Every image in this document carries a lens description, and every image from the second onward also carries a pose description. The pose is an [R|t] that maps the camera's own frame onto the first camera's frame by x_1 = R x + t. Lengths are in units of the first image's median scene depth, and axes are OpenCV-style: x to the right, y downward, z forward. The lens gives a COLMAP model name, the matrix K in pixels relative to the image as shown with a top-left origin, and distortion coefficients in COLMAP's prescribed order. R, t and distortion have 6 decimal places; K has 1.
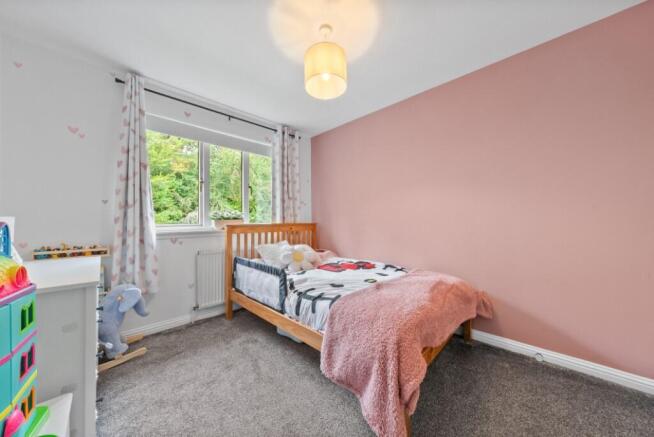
lens RADIAL K [[227.8, 0, 326.5], [0, 227.8, 221.4], [0, 0, 1]] dist [0.000275, -0.000047]
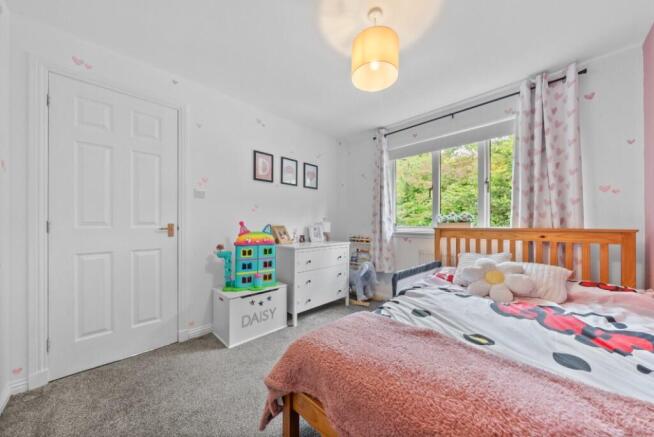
lens RADIAL K [[227.8, 0, 326.5], [0, 227.8, 221.4], [0, 0, 1]] dist [0.000275, -0.000047]
pose [[-0.011075, -0.012011, -0.999867, 0.553552], [-0.011401, 0.999864, -0.011885, 0.004580], [0.999874, 0.011268, -0.011211, 0.512920]]
